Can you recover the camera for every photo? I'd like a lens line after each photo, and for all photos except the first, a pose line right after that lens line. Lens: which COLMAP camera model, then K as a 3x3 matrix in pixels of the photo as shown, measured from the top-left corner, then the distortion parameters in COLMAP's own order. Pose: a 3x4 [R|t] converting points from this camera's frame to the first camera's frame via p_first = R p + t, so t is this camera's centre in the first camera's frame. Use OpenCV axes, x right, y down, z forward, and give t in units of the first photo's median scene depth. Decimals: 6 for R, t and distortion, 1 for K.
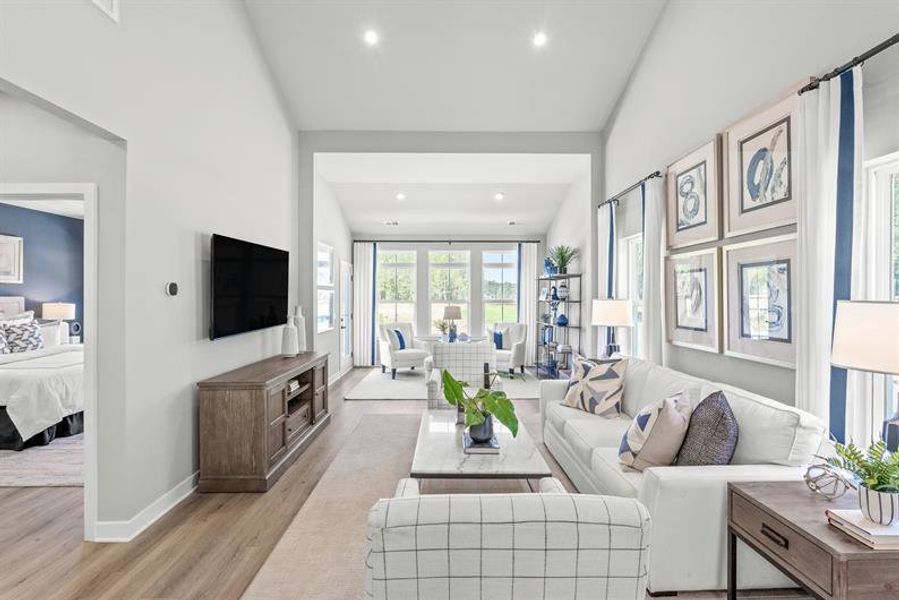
lens RADIAL K [[400.5, 0, 446.0], [0, 400.5, 302.3], [0, 0, 1]] dist [-0.005224, 0.001143]
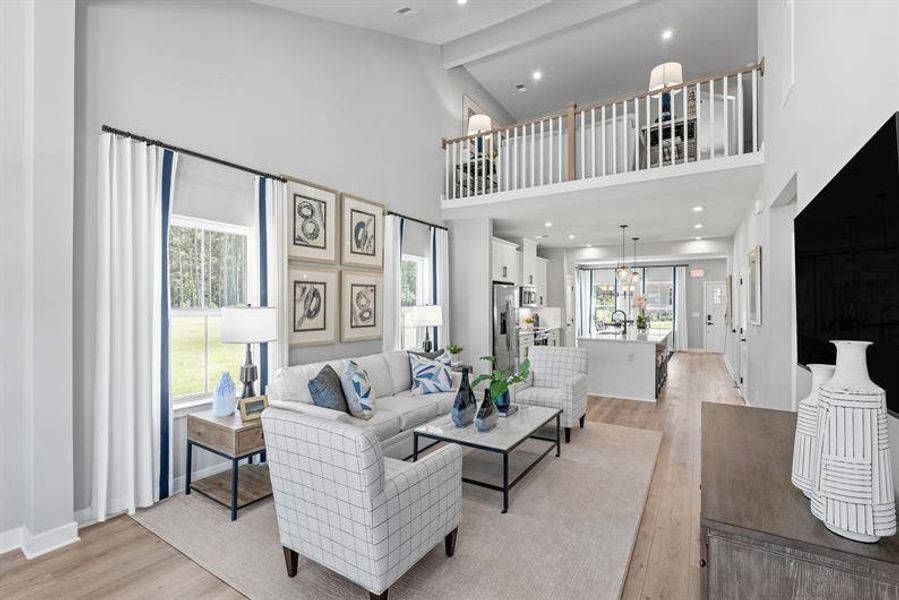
lens RADIAL K [[418.8, 0, 459.4], [0, 418.8, 301.7], [0, 0, 1]] dist [-0.008397, 0.001340]
pose [[-0.856452, 0.002370, 0.516221, -0.373806], [0.004781, 0.999983, 0.003342, -0.018994], [-0.516204, 0.005330, -0.856449, 1.606613]]
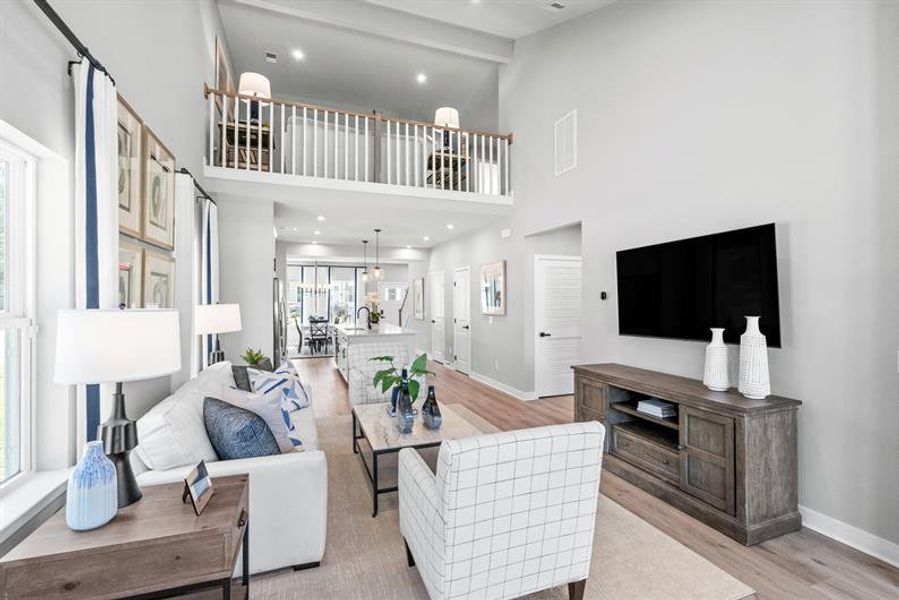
lens RADIAL K [[400.5, 0, 436.7], [0, 400.5, 293.9], [0, 0, 1]] dist [-0.005224, 0.001143]
pose [[-0.929889, 0.001390, -0.367838, 0.328751], [0.002439, 0.999994, -0.002387, -0.027077], [0.367833, -0.003117, -0.929887, 1.584114]]
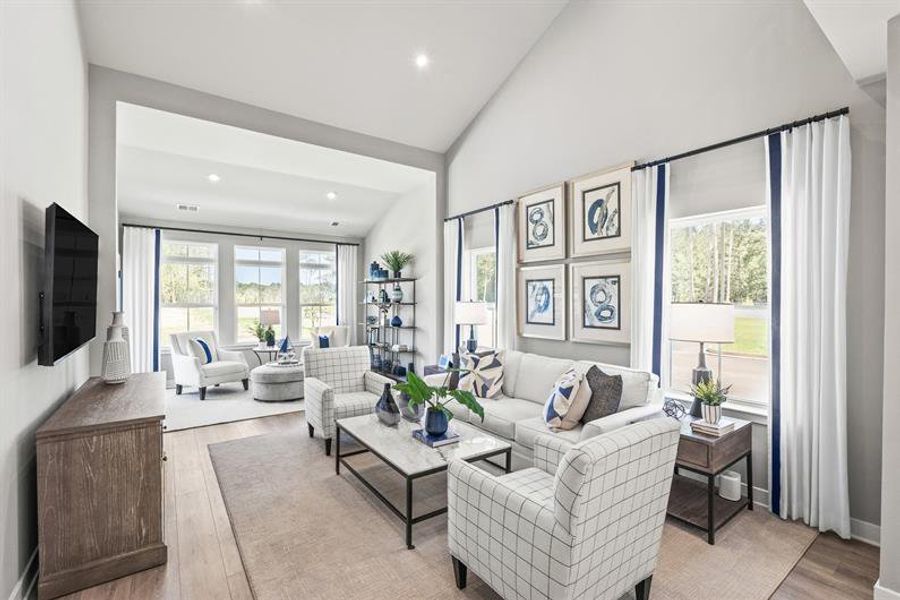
lens RADIAL K [[401.0, 0, 453.9], [0, 401.0, 308.1], [0, 0, 1]] dist [-0.005224, 0.001143]
pose [[0.815124, -0.011799, 0.579166, -0.340896], [0.006696, 0.999918, 0.010946, -0.001852], [-0.579247, -0.005045, 0.815136, 0.069455]]
